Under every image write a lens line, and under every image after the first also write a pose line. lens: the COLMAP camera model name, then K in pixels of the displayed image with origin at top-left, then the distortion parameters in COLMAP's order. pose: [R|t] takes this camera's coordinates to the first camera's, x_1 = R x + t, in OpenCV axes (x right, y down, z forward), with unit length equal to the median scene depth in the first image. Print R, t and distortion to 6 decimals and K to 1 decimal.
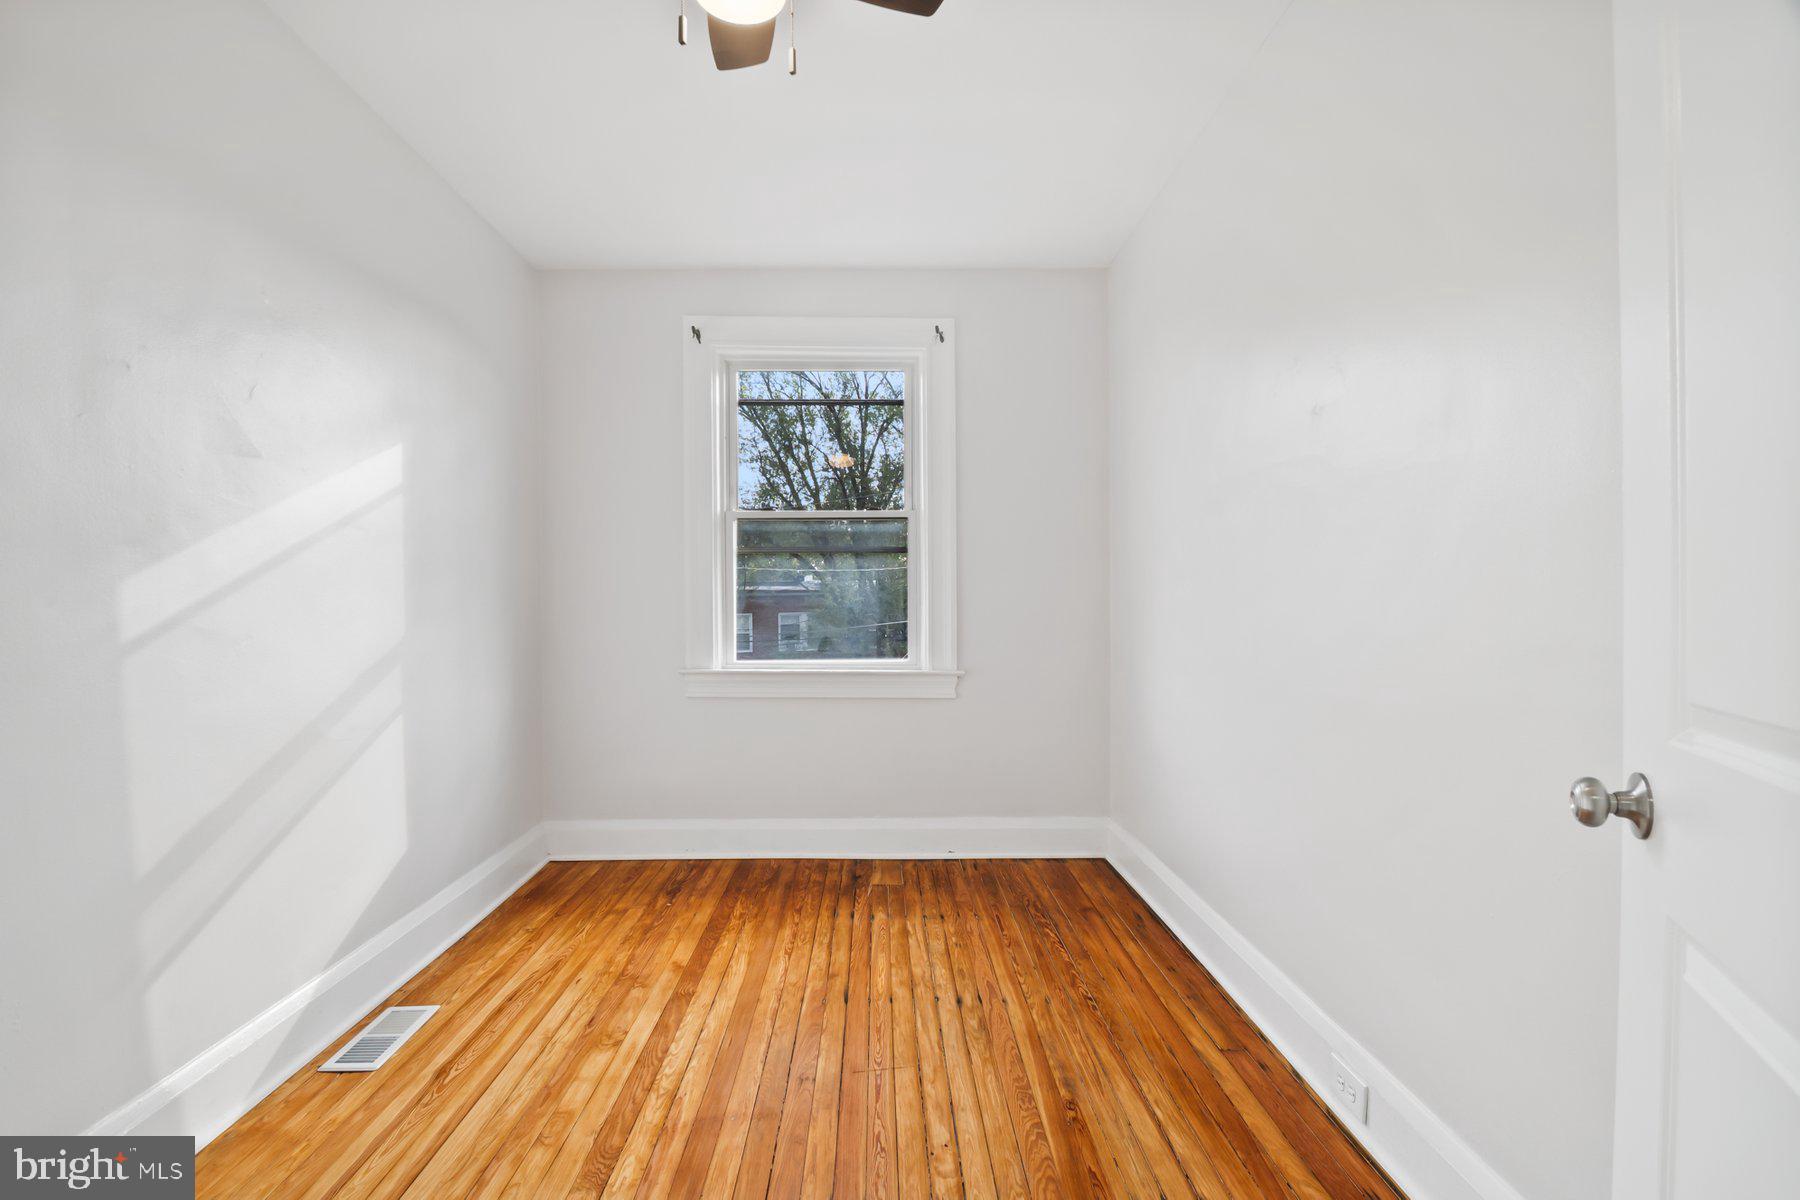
lens RADIAL K [[960.7, 0, 904.2], [0, 960.7, 555.3], [0, 0, 1]] dist [0.000093, 0.000157]
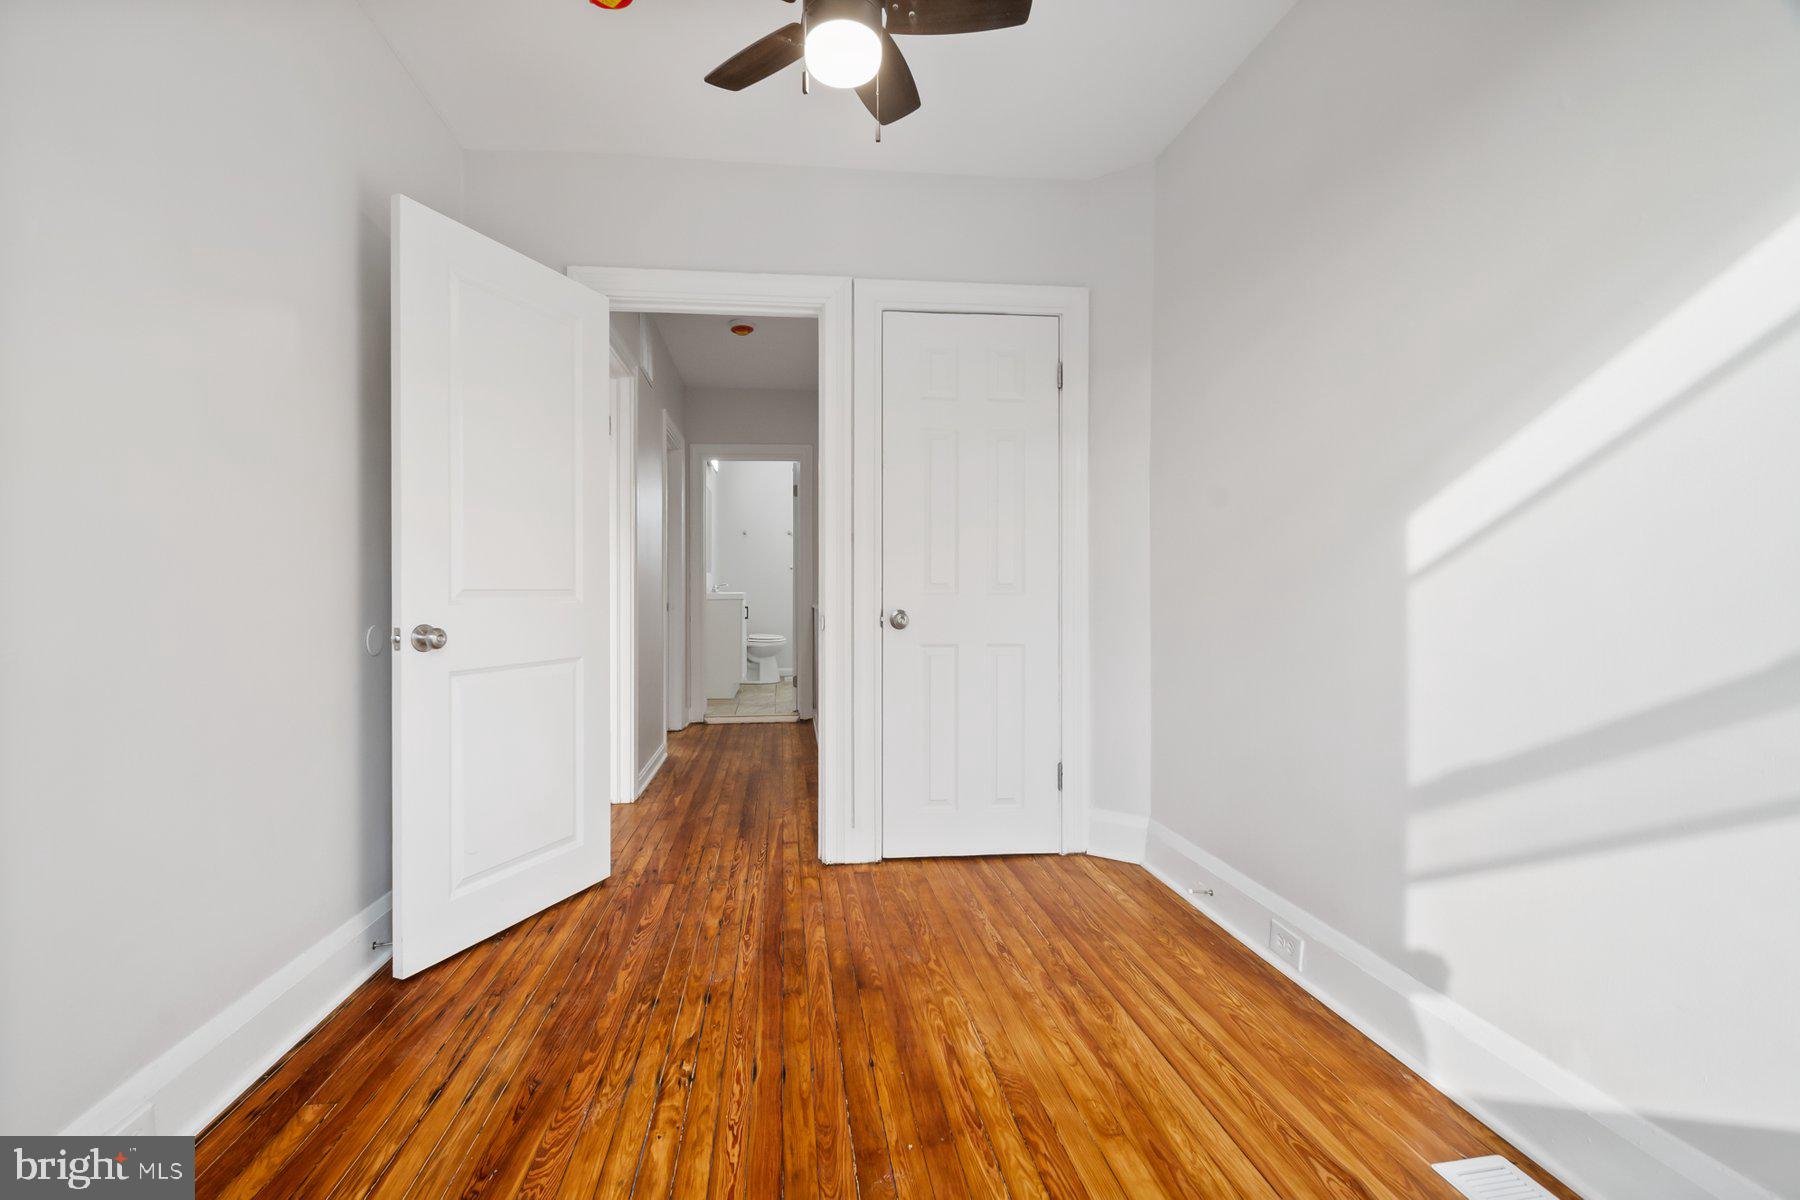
lens RADIAL K [[824.3, 0, 904.3], [0, 824.3, 590.8], [0, 0, 1]] dist [-0.009873, -0.000684]
pose [[-0.993038, 0.005838, -0.117652, -0.096543], [0.011375, 0.998856, -0.046448, 0.143294], [0.117247, -0.047463, -0.991968, 1.810828]]
